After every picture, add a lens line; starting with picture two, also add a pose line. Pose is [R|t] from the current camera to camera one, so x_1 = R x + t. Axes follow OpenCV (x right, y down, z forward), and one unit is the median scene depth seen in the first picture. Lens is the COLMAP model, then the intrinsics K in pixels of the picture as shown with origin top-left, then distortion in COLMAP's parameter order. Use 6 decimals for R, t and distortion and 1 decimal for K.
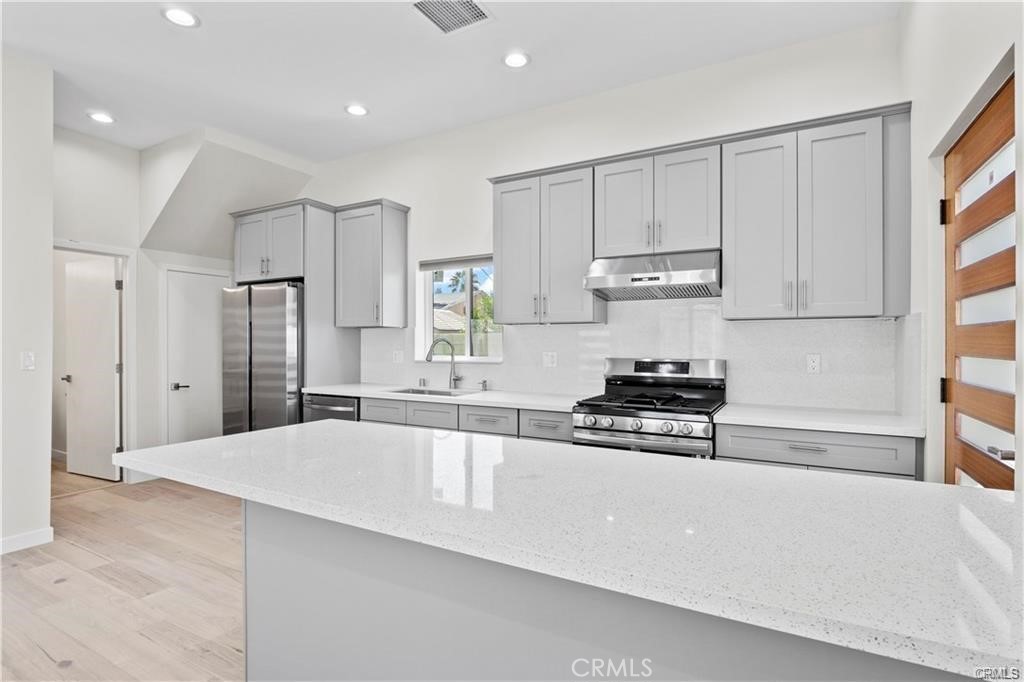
lens RADIAL K [[505.0, 0, 512.0], [0, 505.0, 341.0], [0, 0, 1]] dist [-0.003286, -0.000766]
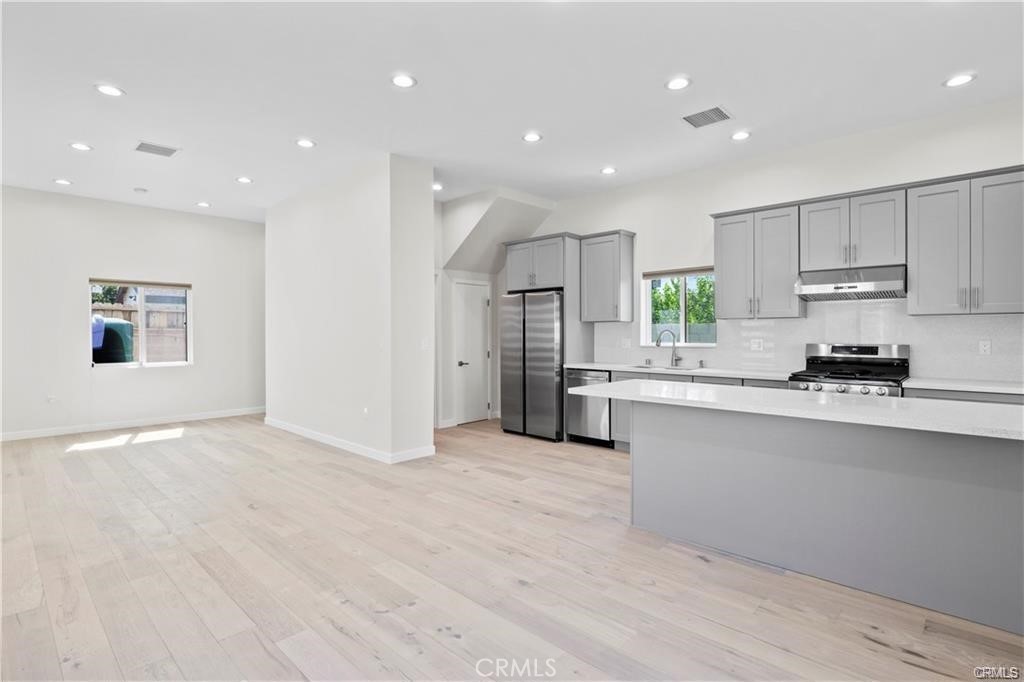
lens RADIAL K [[498.5, 0, 507.8], [0, 498.5, 334.8], [0, 0, 1]] dist [-0.015338, 0.000089]
pose [[0.971442, -0.001579, -0.237271, -0.265683], [0.003011, 0.999979, 0.005673, 0.000006], [0.237257, -0.006225, 0.971427, -0.467995]]
